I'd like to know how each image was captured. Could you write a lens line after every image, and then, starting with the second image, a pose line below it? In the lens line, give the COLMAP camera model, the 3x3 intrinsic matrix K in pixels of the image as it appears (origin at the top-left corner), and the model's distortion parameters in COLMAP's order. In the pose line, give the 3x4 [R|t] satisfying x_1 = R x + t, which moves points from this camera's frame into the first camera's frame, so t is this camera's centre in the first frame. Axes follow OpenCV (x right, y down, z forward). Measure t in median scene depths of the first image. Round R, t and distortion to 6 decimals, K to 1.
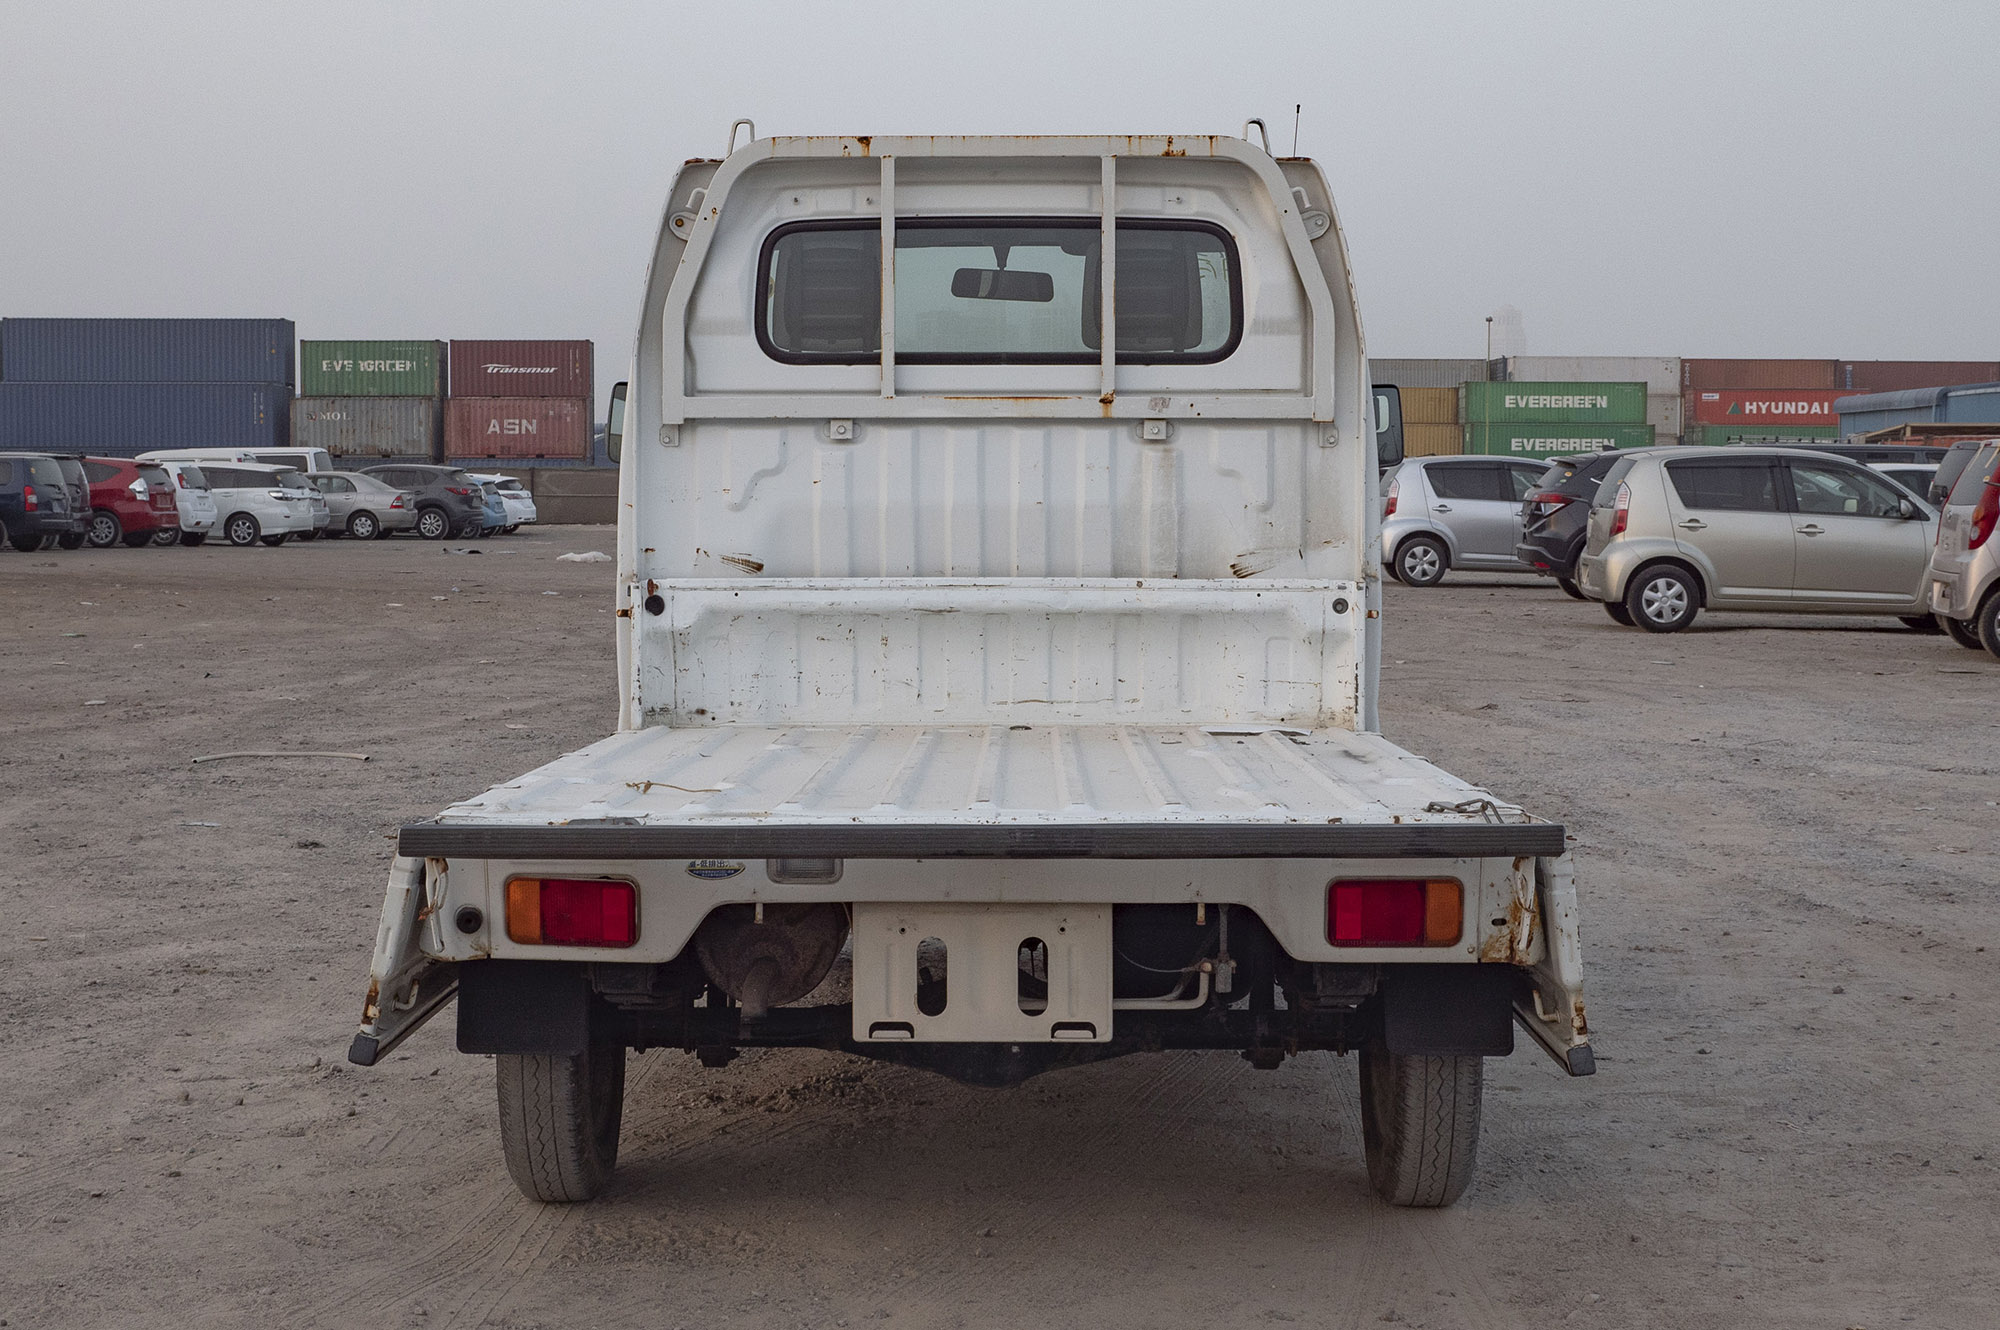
lens RADIAL K [[2530.8, 0, 985.4], [0, 2530.8, 618.0], [0, 0, 1]] dist [-0.025188, -0.001851]
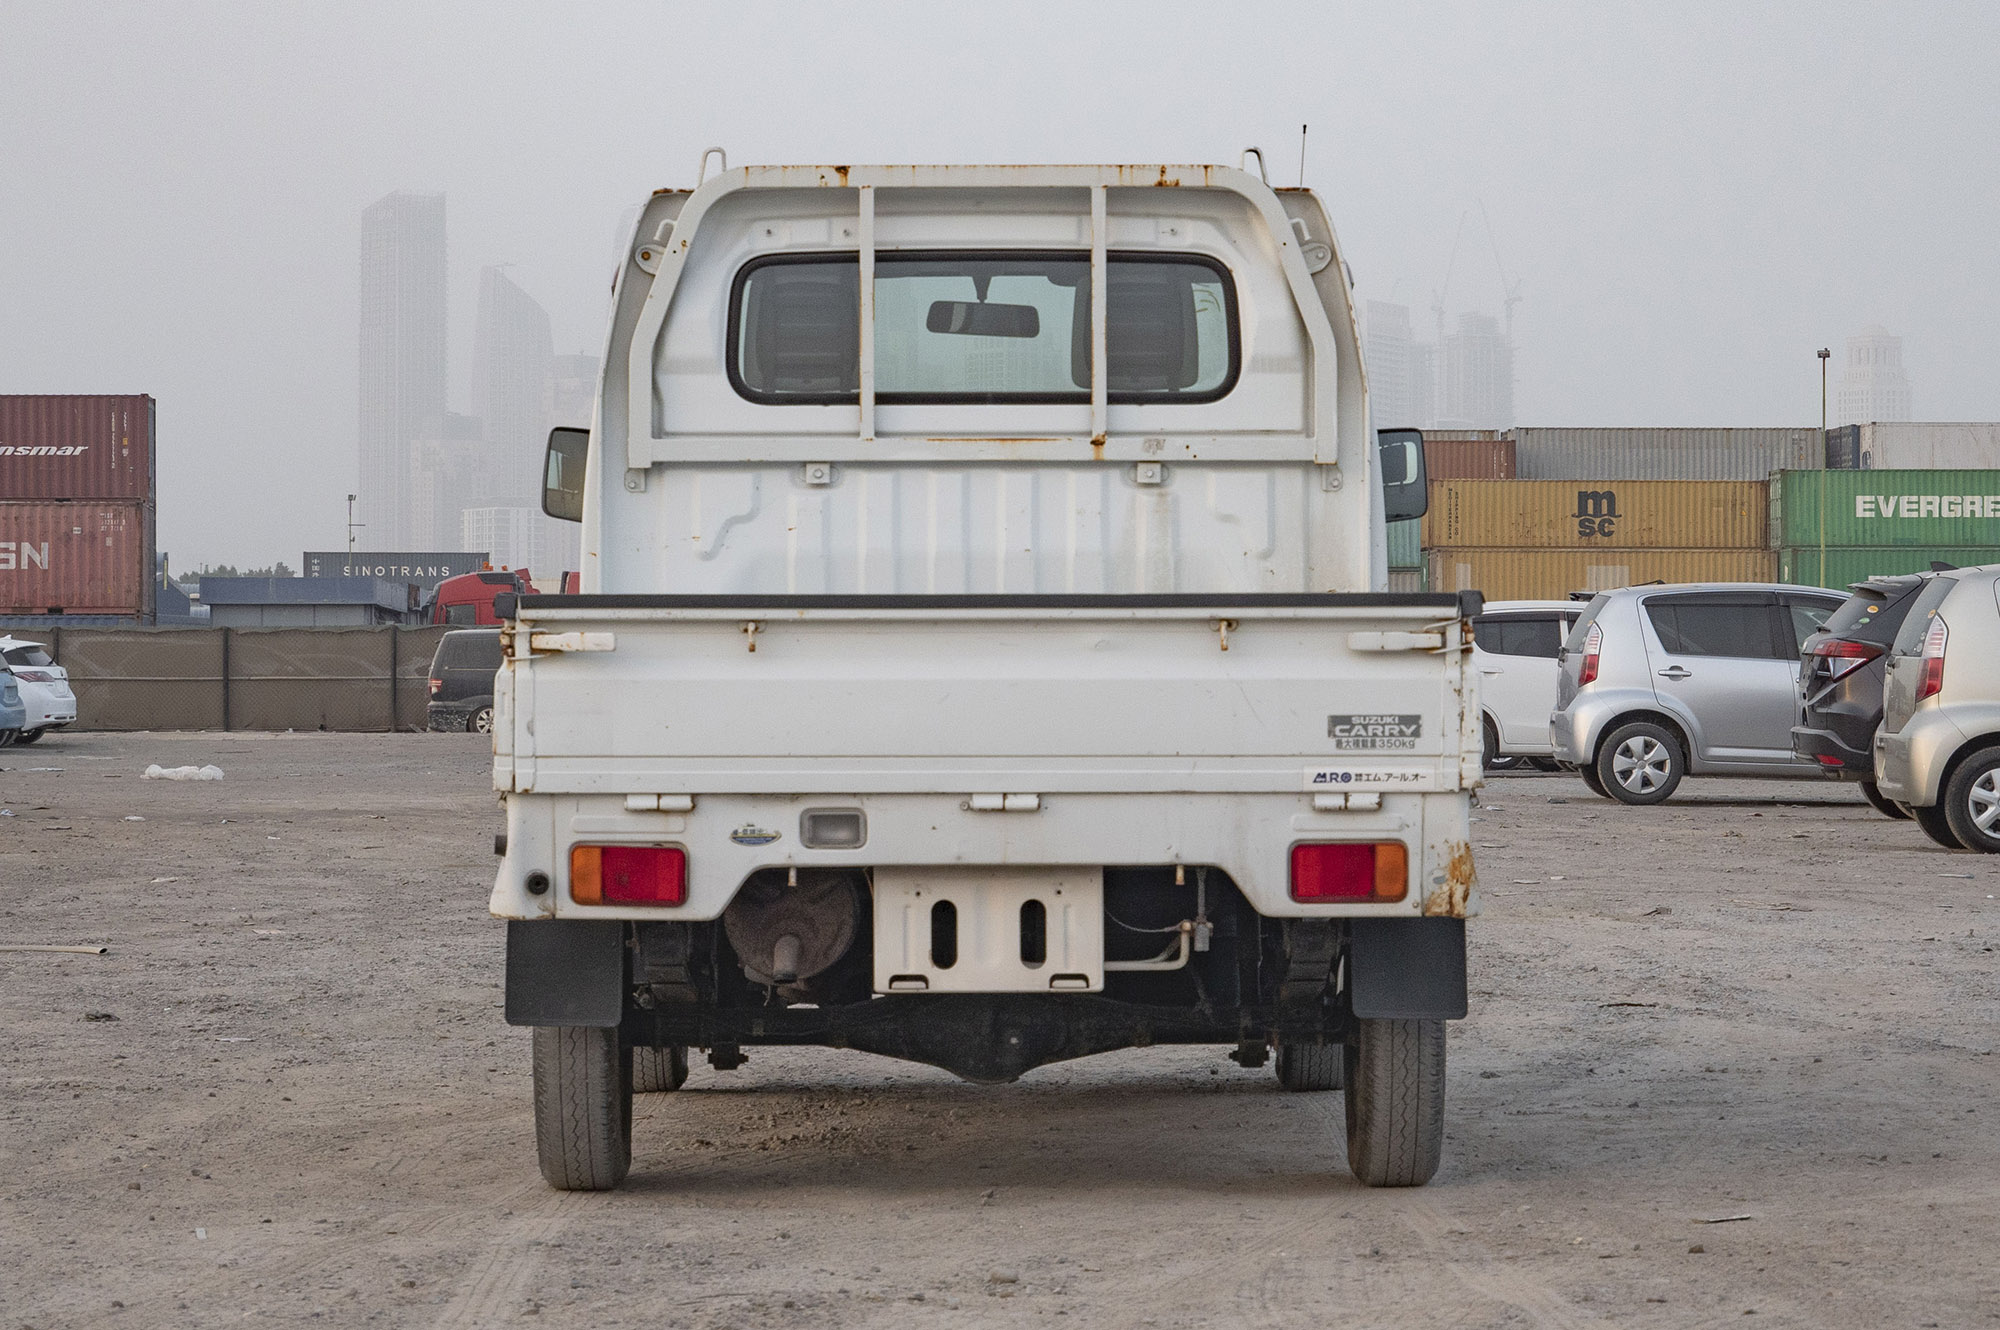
lens RADIAL K [[4292.9, 0, 1000.0], [0, 4292.9, 665.0], [0, 0, 1]] dist [-0.006026, 0.072156]
pose [[0.999742, -0.003285, 0.022476, -0.025322], [0.004306, 0.998954, -0.045527, 0.070754], [-0.022303, 0.045612, 0.998710, -0.603695]]
